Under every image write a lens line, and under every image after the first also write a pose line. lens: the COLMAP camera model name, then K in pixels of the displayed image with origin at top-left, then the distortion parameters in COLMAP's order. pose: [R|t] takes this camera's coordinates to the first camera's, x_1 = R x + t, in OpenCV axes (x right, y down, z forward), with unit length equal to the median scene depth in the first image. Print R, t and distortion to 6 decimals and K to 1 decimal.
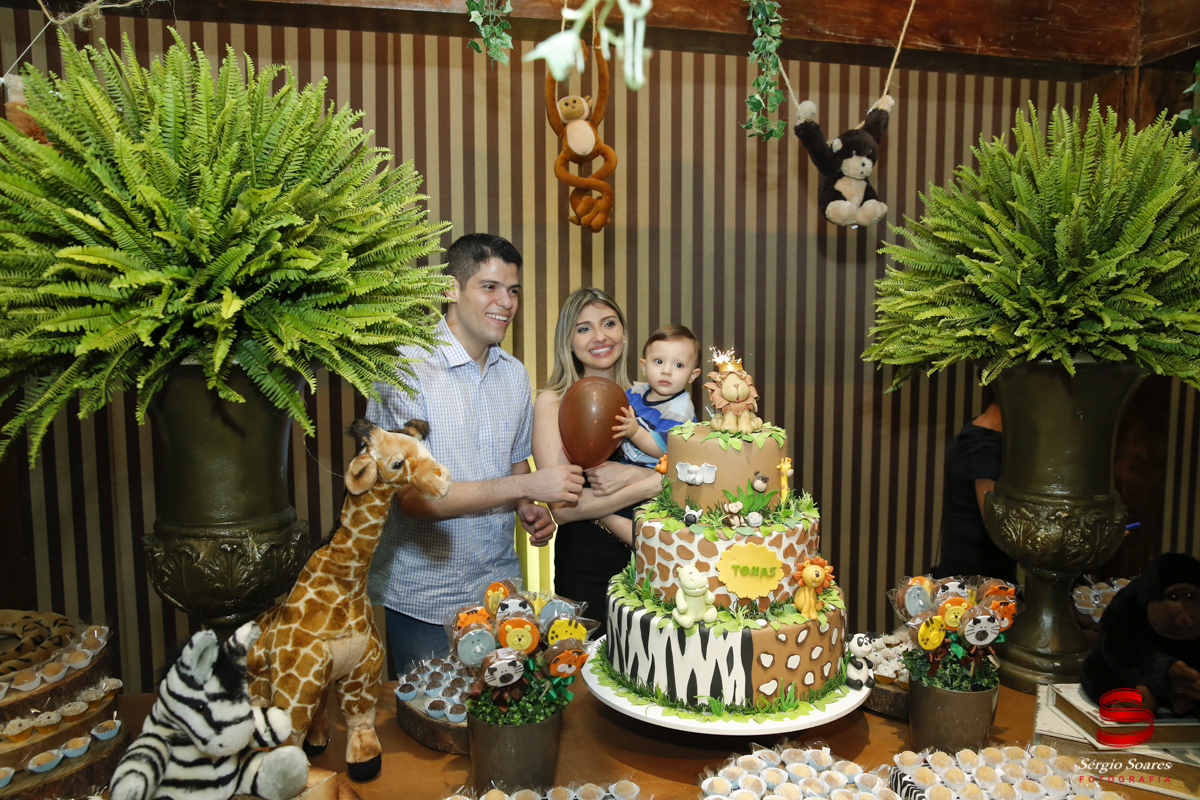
lens RADIAL K [[926.1, 0, 600.0], [0, 926.1, 400.0], [0, 0, 1]] dist [-0.057543, -0.004469]
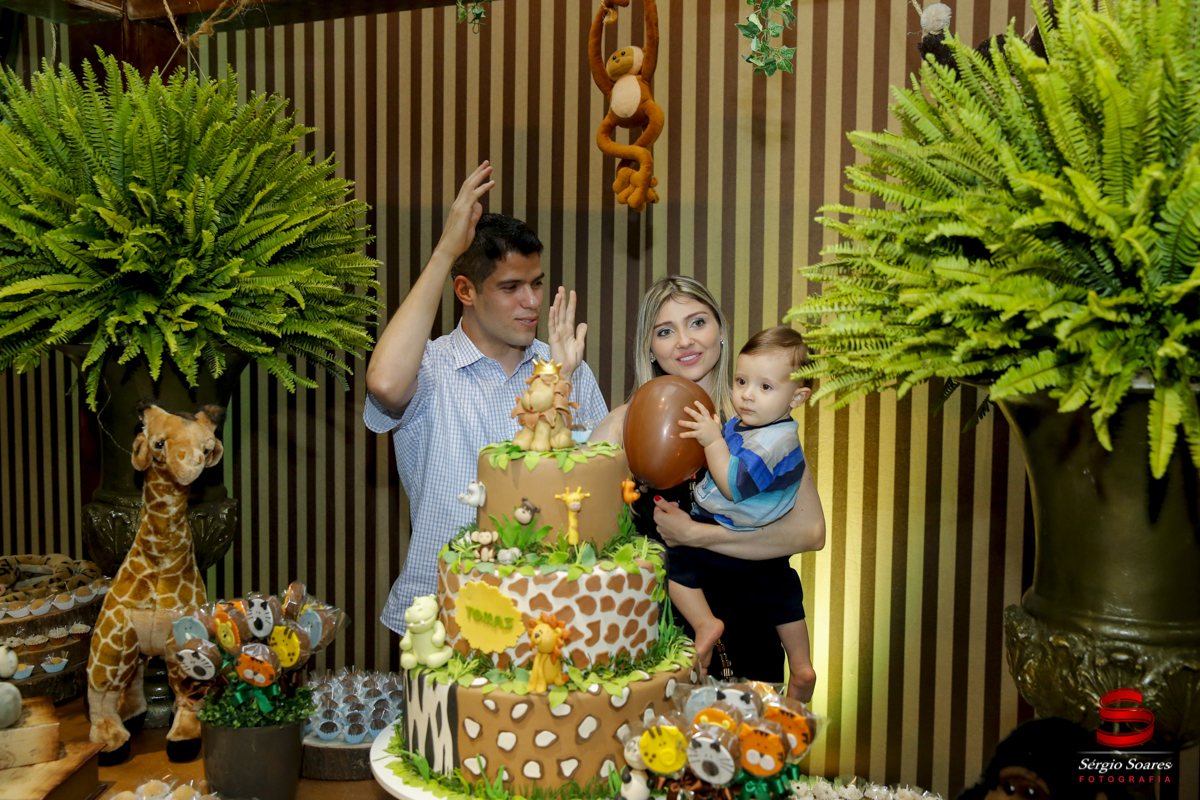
lens RADIAL K [[1148.3, 0, 600.0], [0, 1148.3, 400.0], [0, 0, 1]] dist [0.006103, -0.001567]
pose [[0.793481, 0.054160, -0.606180, 0.840085], [-0.070851, 0.997480, -0.003621, -0.008690], [0.604456, 0.045822, 0.795319, 0.245967]]
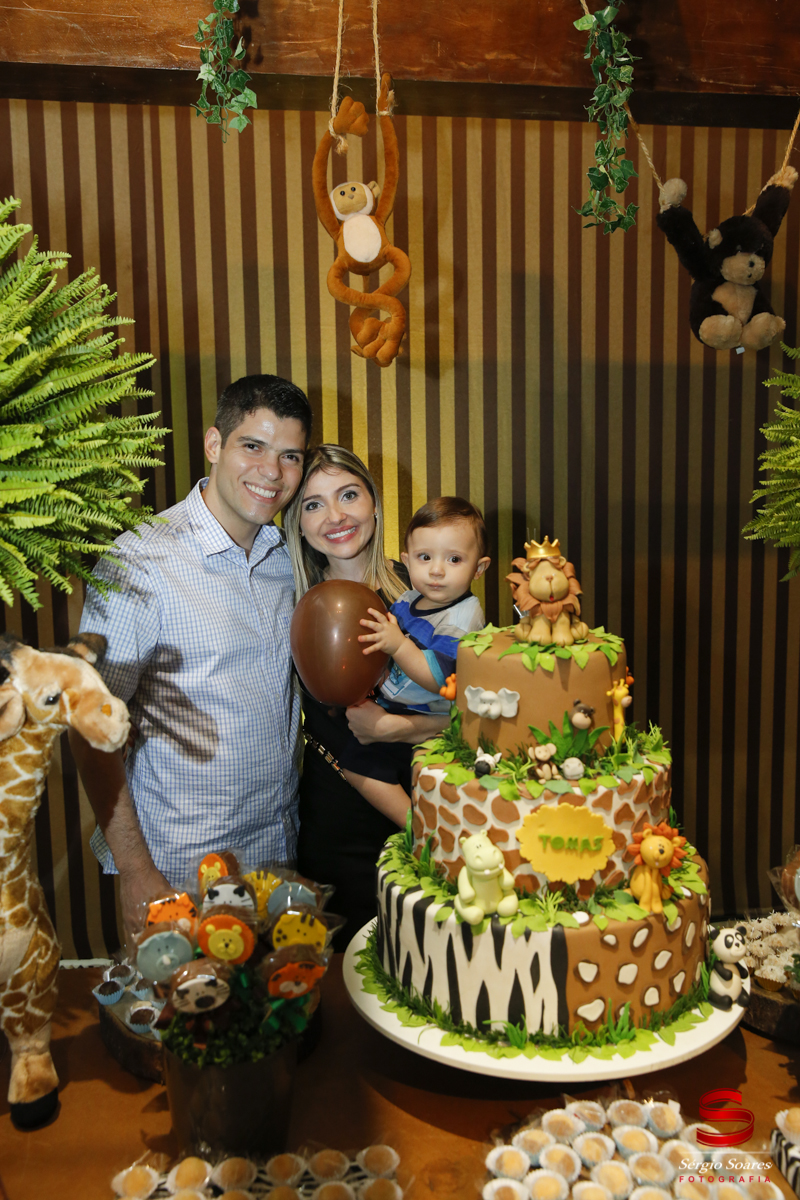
lens RADIAL K [[1073.6, 0, 400.0], [0, 1073.6, 600.0], [0, 0, 1]] dist [-0.014108, 0.013934]
pose [[0.997585, -0.005716, -0.069226, 0.093694], [0.007824, 0.999513, 0.030215, -0.025943], [0.069020, -0.030684, 0.997143, 0.178379]]
